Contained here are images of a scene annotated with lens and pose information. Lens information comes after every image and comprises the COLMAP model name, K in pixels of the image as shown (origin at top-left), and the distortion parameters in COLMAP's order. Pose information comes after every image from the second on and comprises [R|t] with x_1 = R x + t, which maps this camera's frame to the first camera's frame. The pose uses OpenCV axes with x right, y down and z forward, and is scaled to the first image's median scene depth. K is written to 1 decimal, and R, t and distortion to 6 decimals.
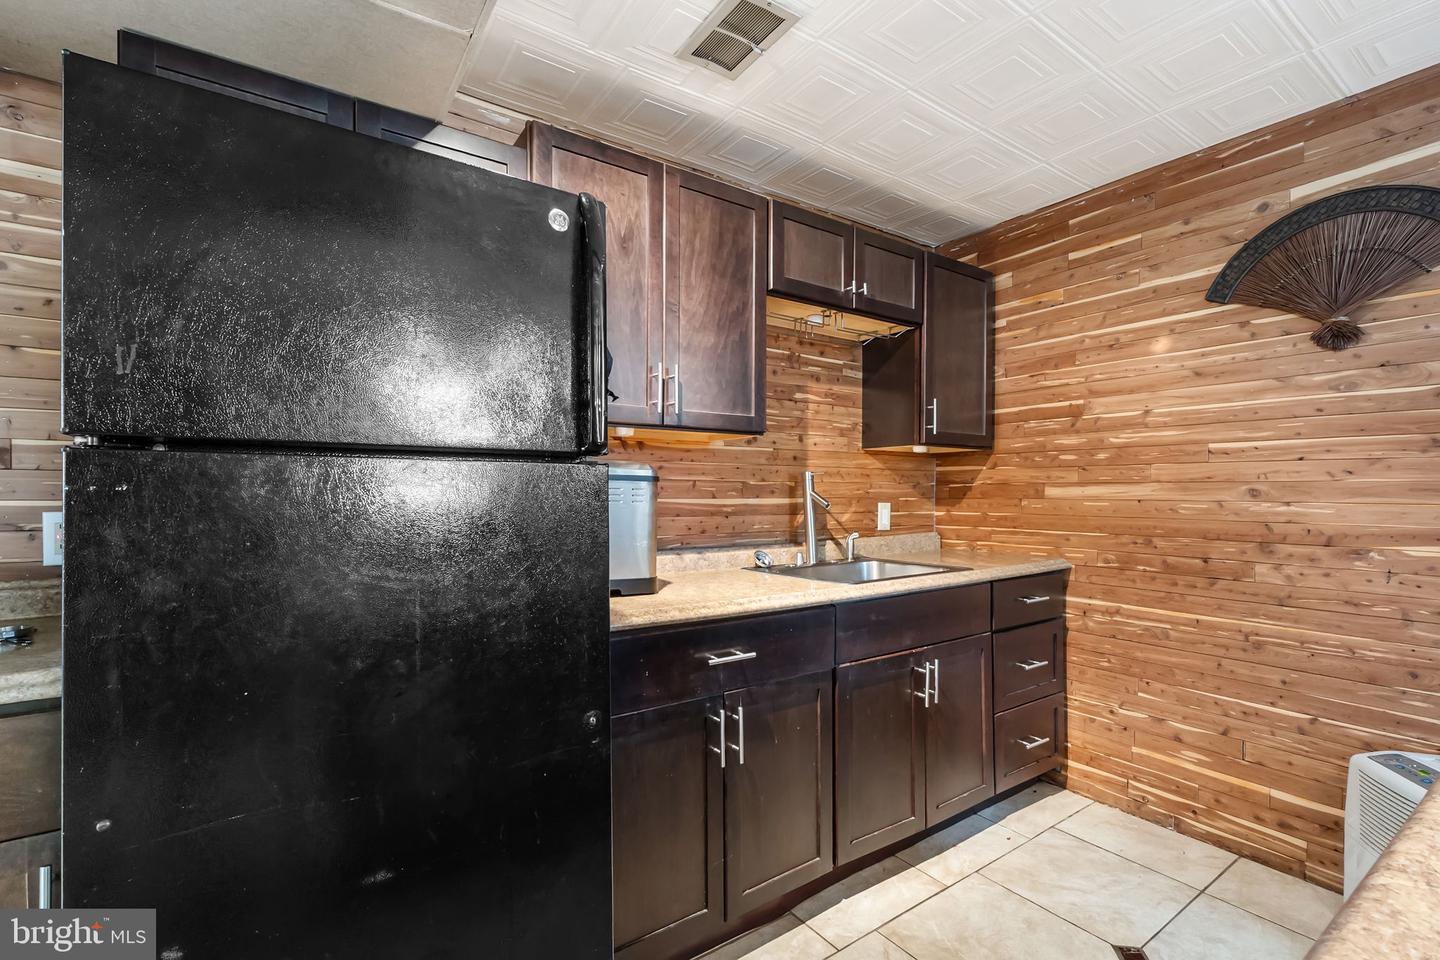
lens RADIAL K [[645.0, 0, 726.0], [0, 645.0, 487.0], [0, 0, 1]] dist [0.003252, 0.000433]
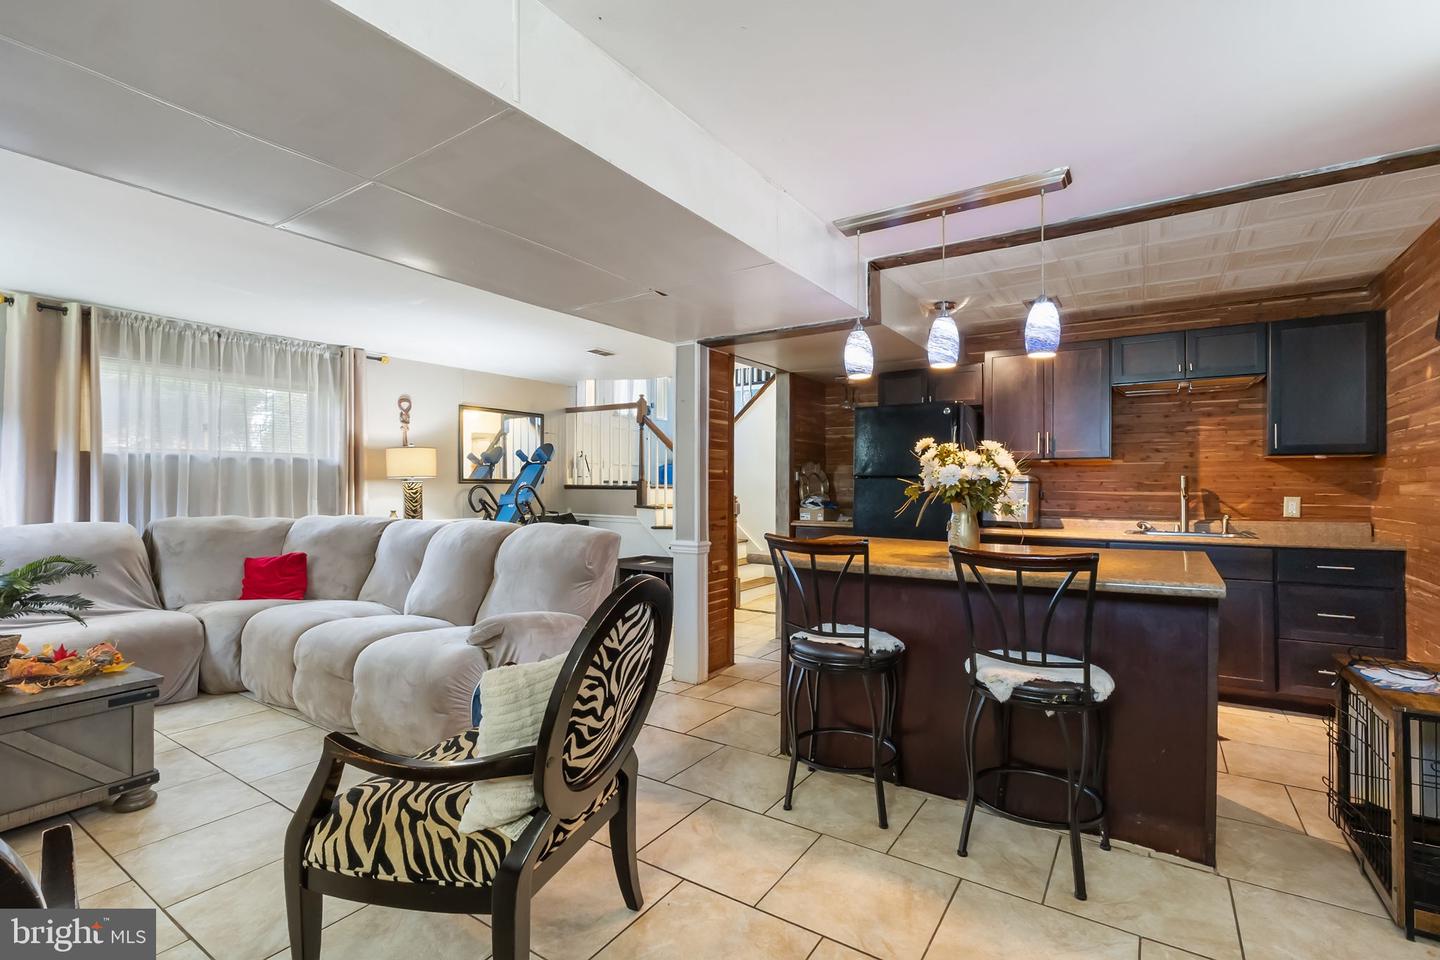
lens RADIAL K [[645.0, 0, 726.1], [0, 645.0, 482.7], [0, 0, 1]] dist [0.003252, 0.000433]
pose [[0.357347, -0.003599, -0.933965, 1.174300], [0.001935, 0.999993, -0.003113, -0.003413], [0.933970, -0.000694, 0.357351, -0.628503]]
